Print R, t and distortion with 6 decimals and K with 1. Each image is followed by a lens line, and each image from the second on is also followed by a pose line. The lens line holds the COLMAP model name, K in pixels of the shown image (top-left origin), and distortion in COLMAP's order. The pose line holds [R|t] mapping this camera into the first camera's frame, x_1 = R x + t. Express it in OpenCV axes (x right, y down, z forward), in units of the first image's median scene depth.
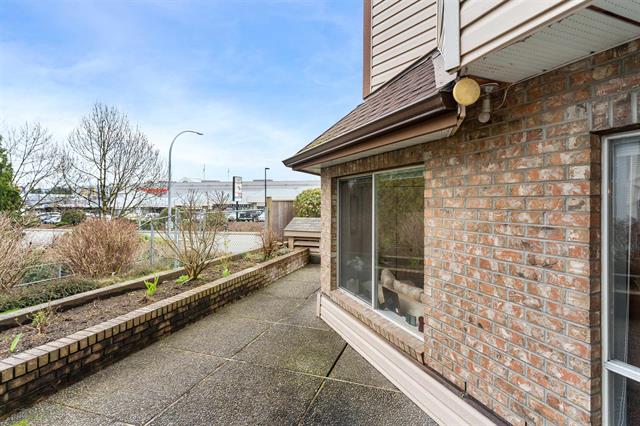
lens RADIAL K [[317.0, 0, 318.5], [0, 317.0, 192.4], [0, 0, 1]] dist [0.000888, 0.000150]
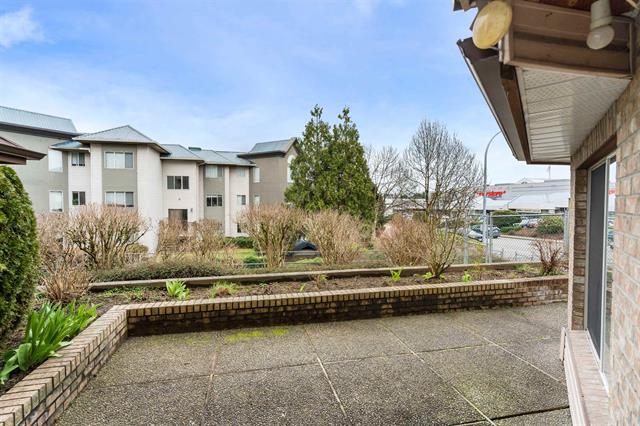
lens RADIAL K [[310.6, 0, 320.0], [0, 310.6, 213.0], [0, 0, 1]] dist [0.001531, 0.000035]
pose [[0.512095, 0.021368, -0.858663, 0.333612], [0.025520, 0.998871, 0.040077, 0.008997], [0.858549, -0.042436, 0.510972, 0.171209]]
